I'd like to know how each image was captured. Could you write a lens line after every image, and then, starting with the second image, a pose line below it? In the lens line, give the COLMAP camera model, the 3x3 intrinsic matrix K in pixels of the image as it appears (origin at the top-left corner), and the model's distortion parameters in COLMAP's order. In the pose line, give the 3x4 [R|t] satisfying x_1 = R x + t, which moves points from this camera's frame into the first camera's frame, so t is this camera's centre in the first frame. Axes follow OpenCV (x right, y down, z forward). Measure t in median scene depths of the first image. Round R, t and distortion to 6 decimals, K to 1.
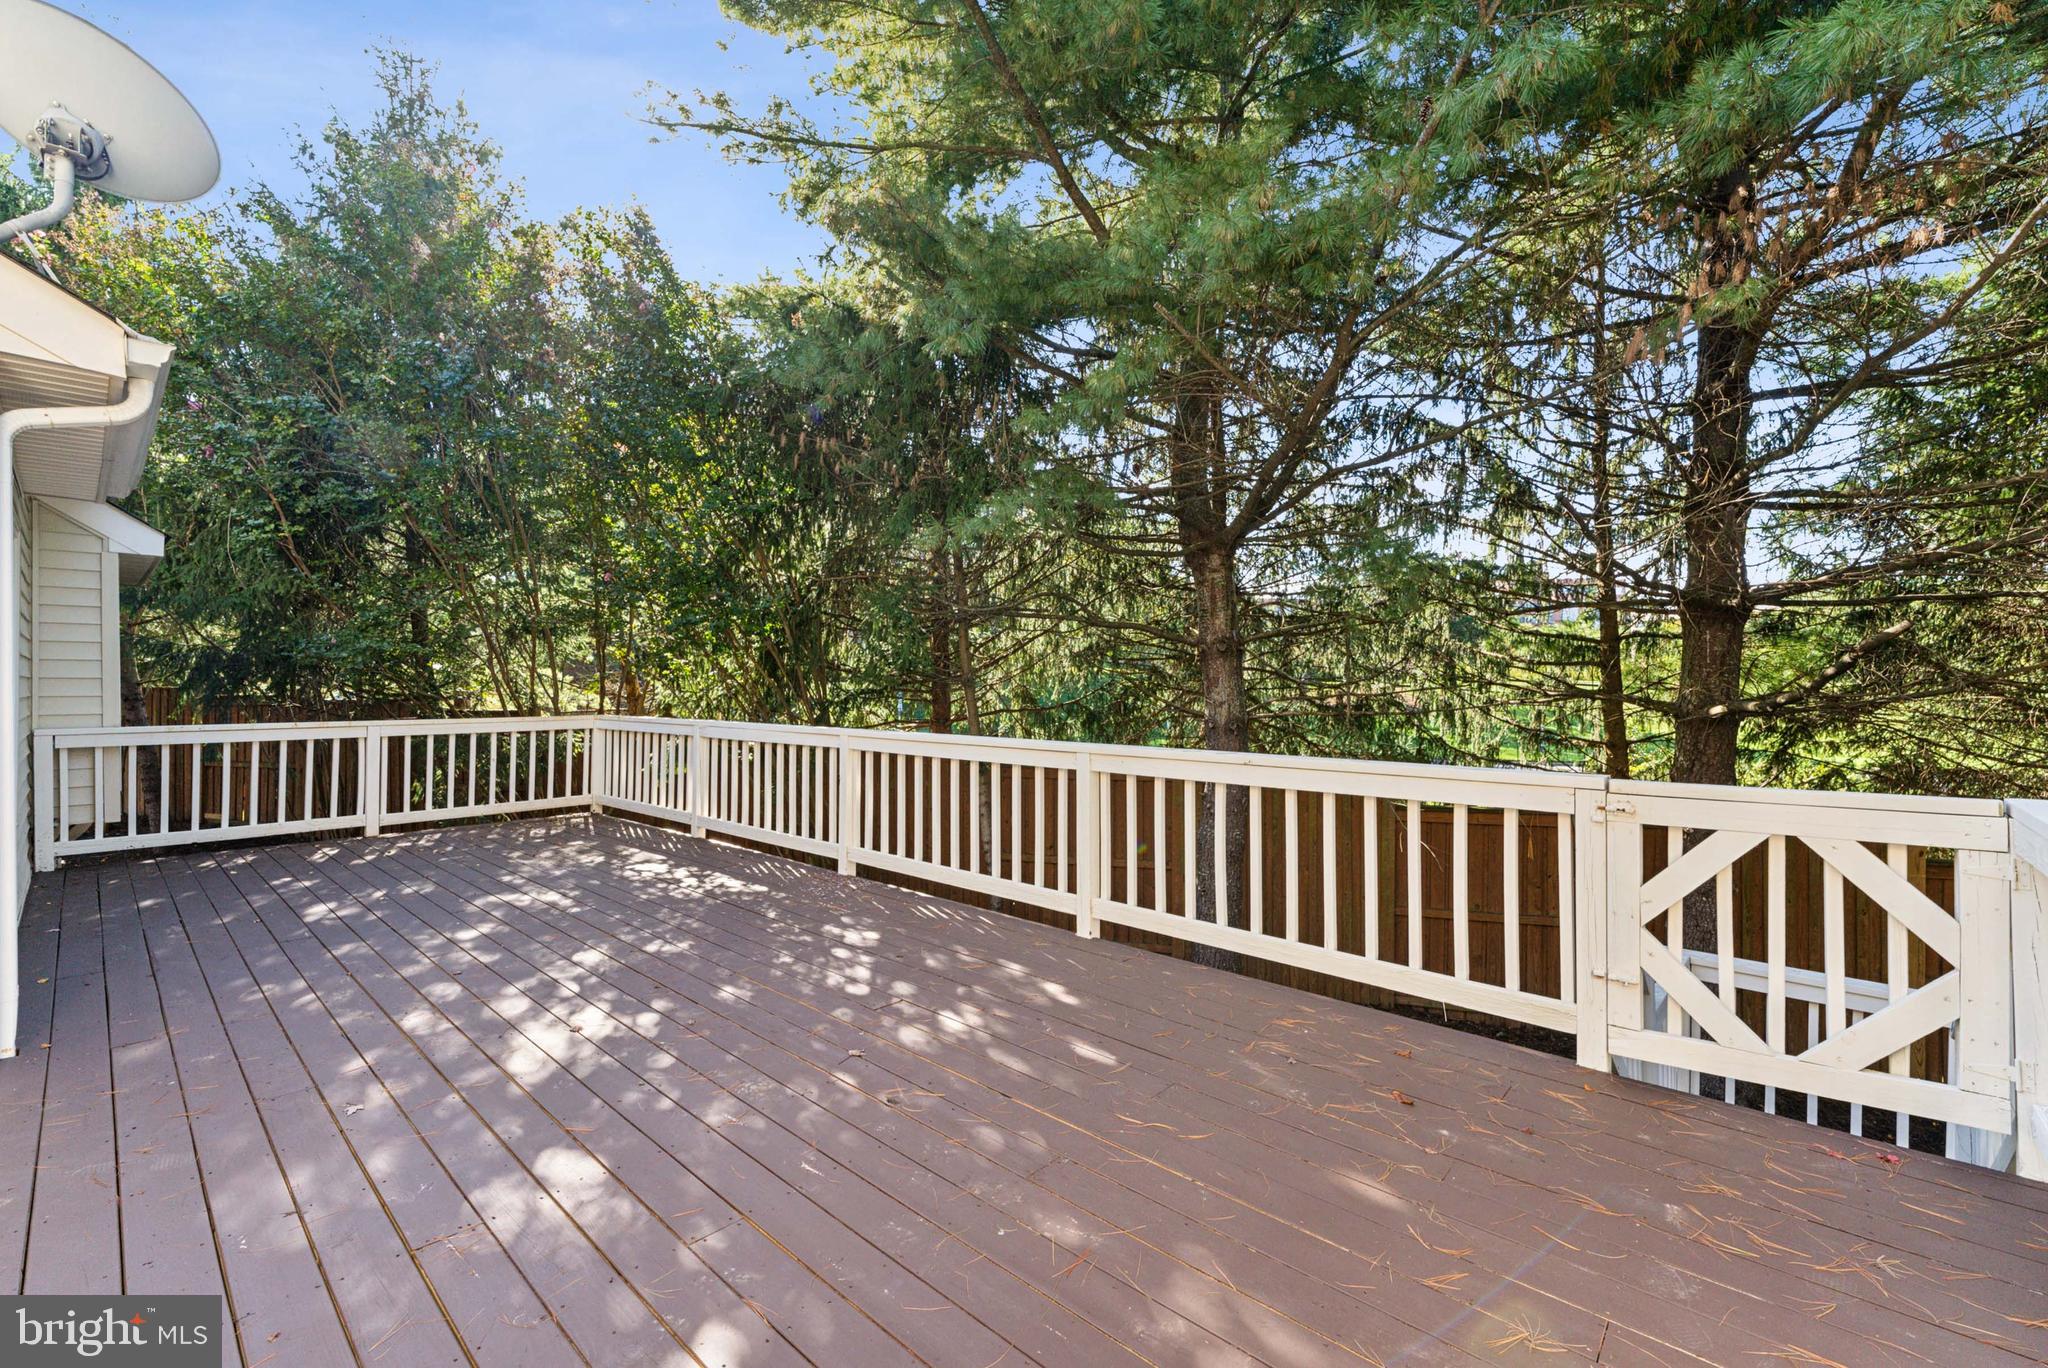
lens RADIAL K [[859.0, 0, 1018.9], [0, 859.0, 685.9], [0, 0, 1]] dist [-0.002944, -0.000510]
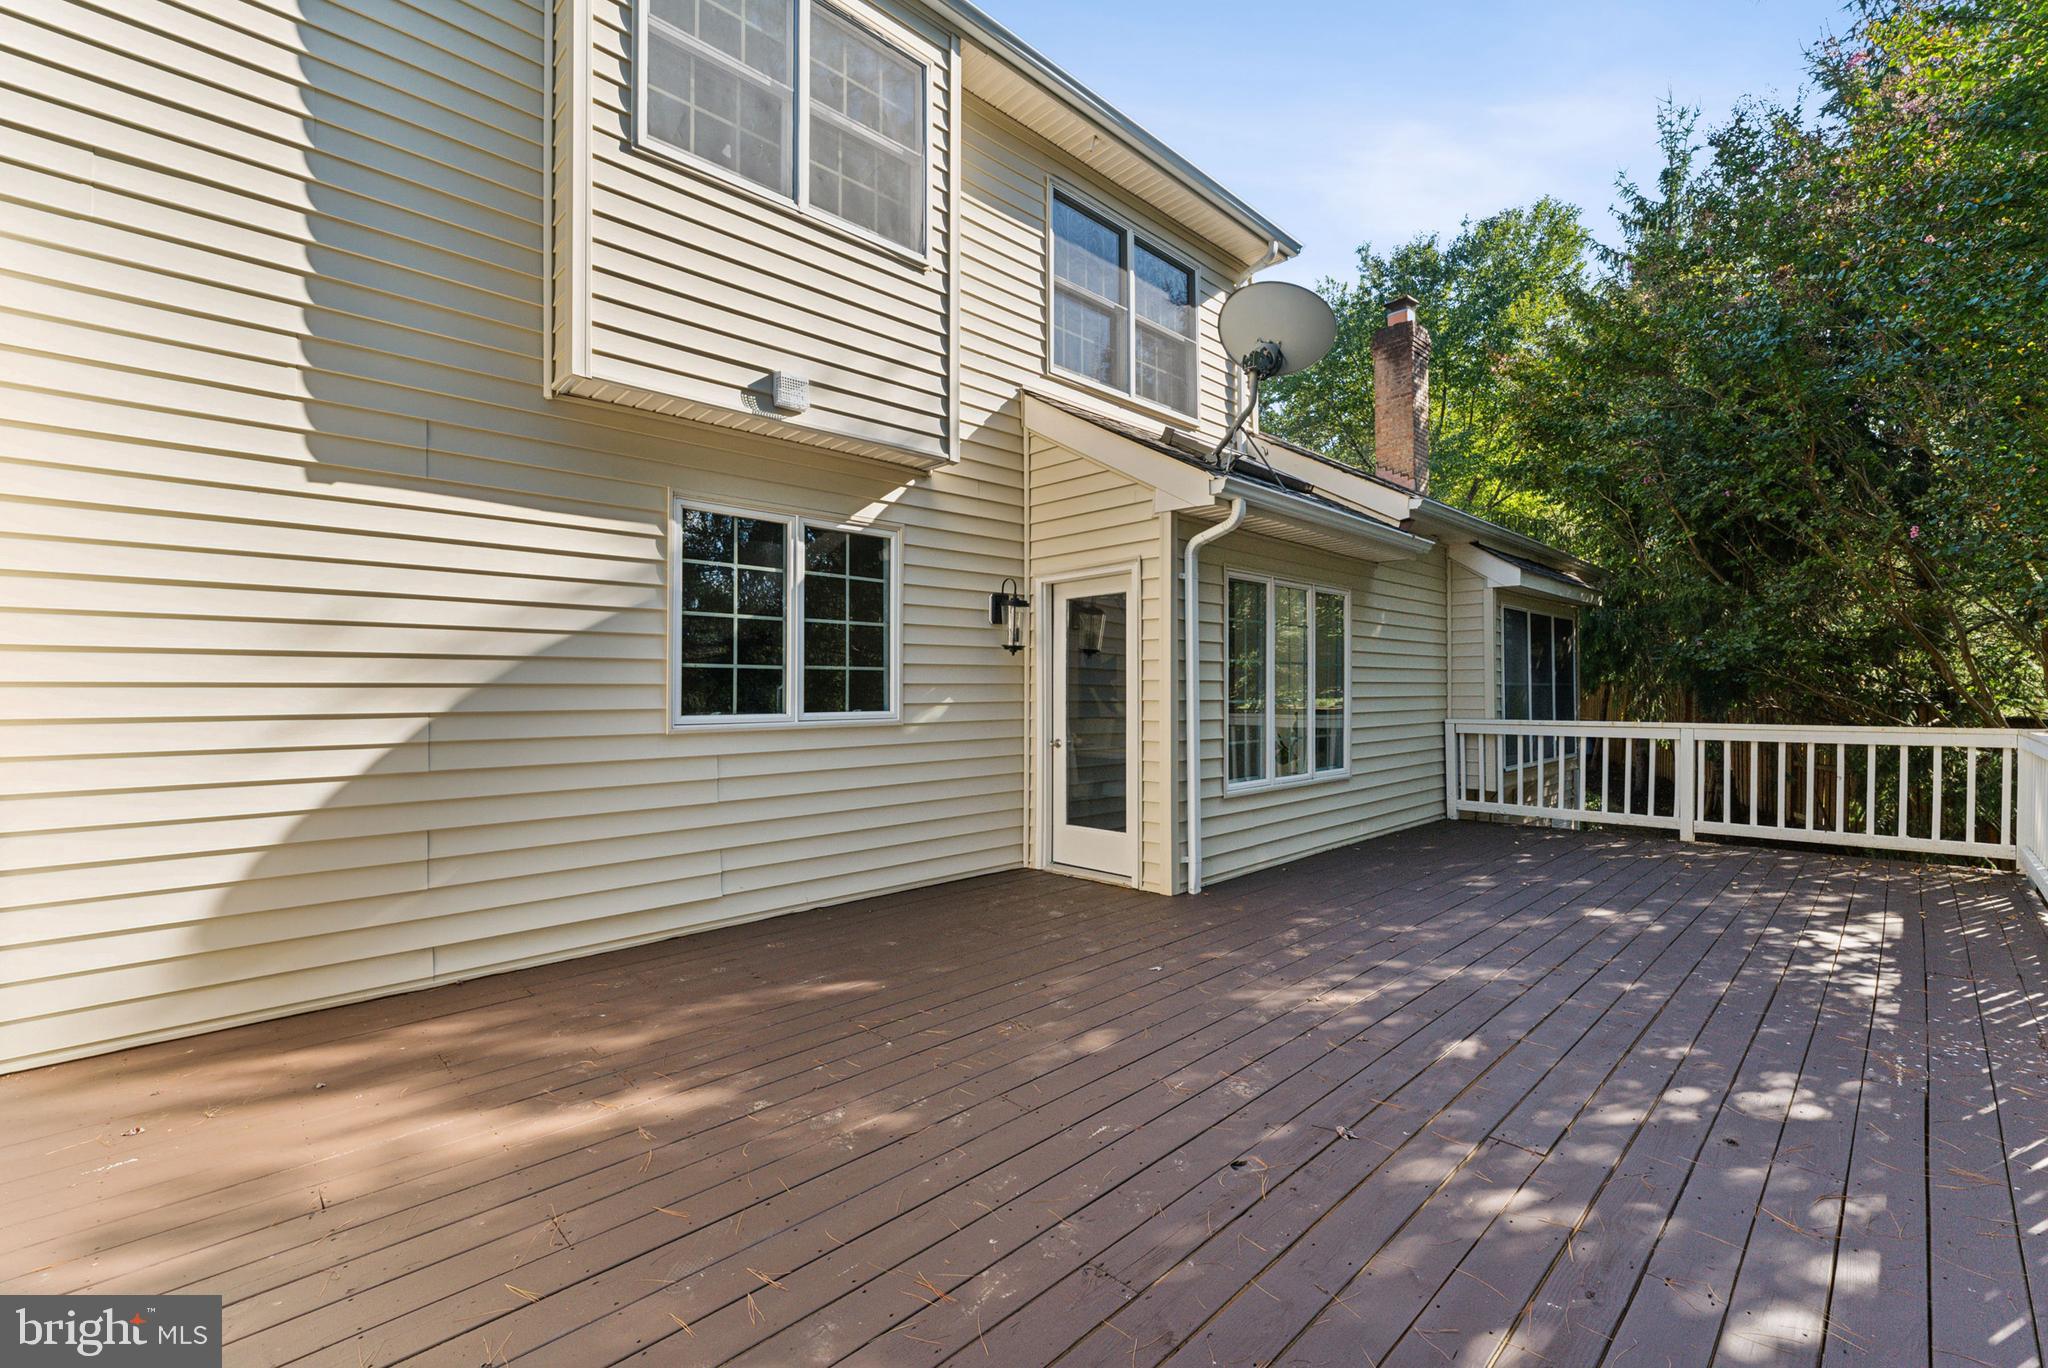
lens RADIAL K [[859.0, 0, 1018.9], [0, 859.0, 685.9], [0, 0, 1]] dist [-0.002944, -0.000510]
pose [[-0.063072, -0.006463, -0.997988, 0.495909], [0.004871, 0.999965, -0.006784, 0.002282], [0.997997, -0.005289, -0.063038, 0.562229]]
